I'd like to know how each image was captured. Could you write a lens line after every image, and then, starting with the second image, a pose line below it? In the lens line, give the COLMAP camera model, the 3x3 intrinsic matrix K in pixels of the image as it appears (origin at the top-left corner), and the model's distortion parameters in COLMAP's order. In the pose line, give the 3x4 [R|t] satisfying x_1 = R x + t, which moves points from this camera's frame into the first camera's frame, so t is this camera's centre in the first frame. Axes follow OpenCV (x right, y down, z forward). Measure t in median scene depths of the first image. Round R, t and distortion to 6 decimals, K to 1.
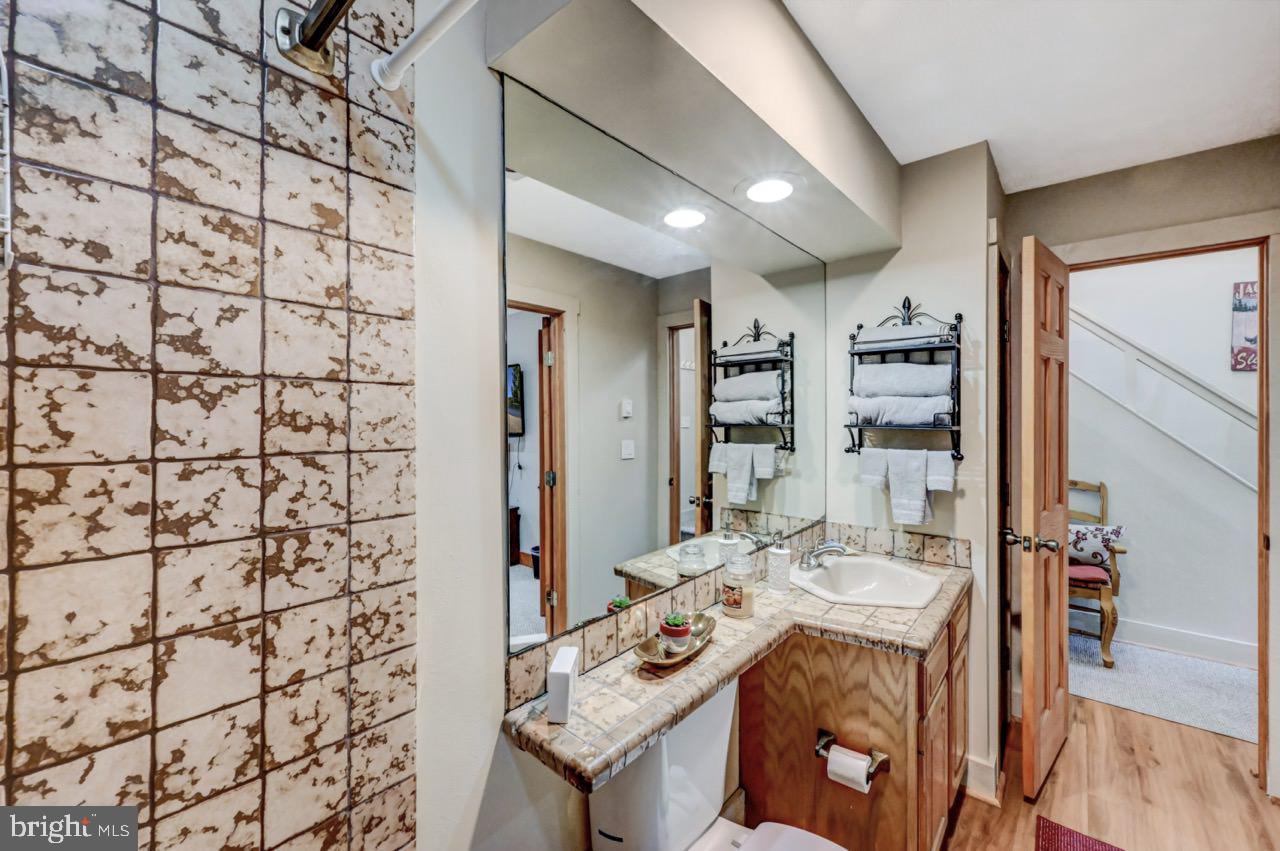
lens RADIAL K [[513.9, 0, 642.3], [0, 513.9, 414.1], [0, 0, 1]] dist [0.000145, 0.000304]
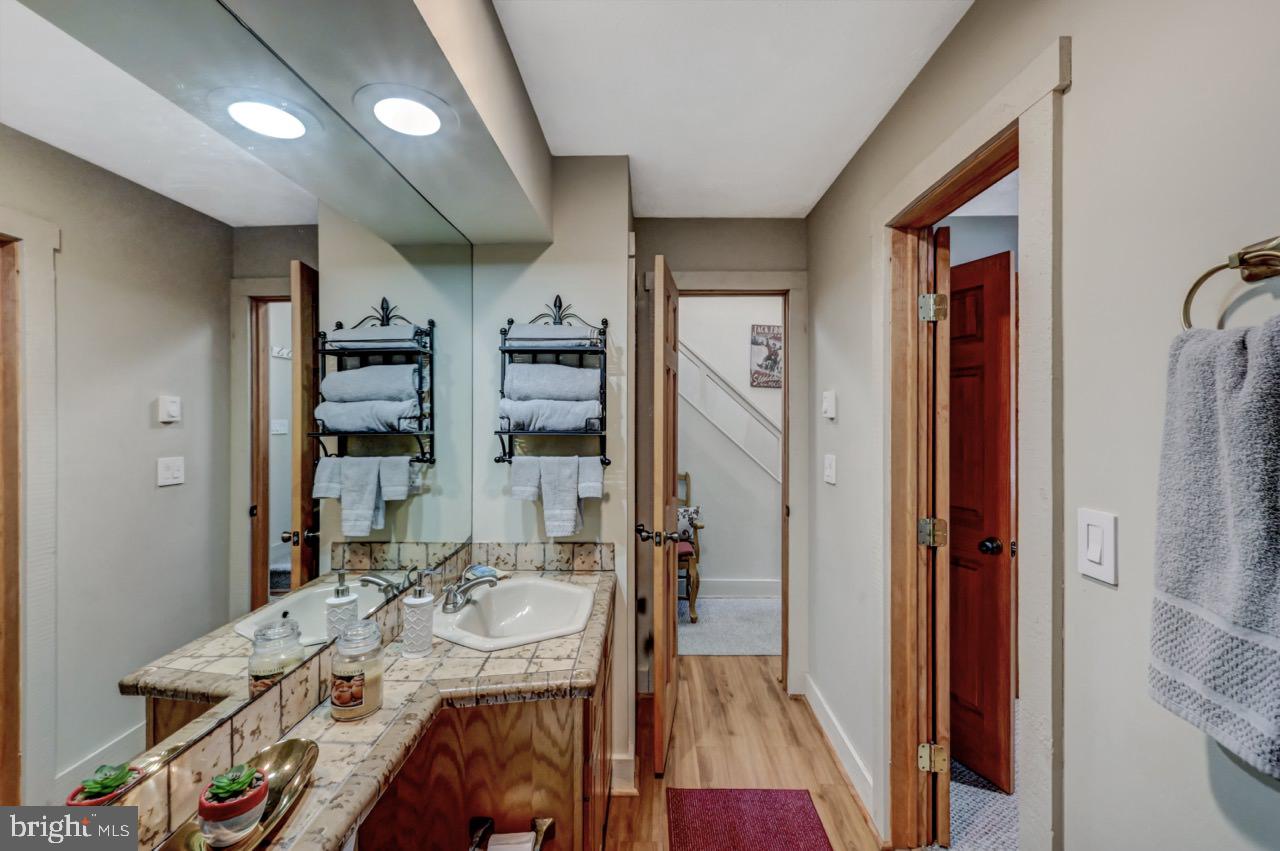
lens RADIAL K [[513.9, 0, 642.3], [0, 513.9, 414.1], [0, 0, 1]] dist [0.000145, 0.000304]
pose [[0.771625, 0.003442, 0.636069, 0.030481], [-0.002025, 0.999994, -0.002954, -0.005916], [-0.636075, 0.000991, 0.771627, 0.165079]]
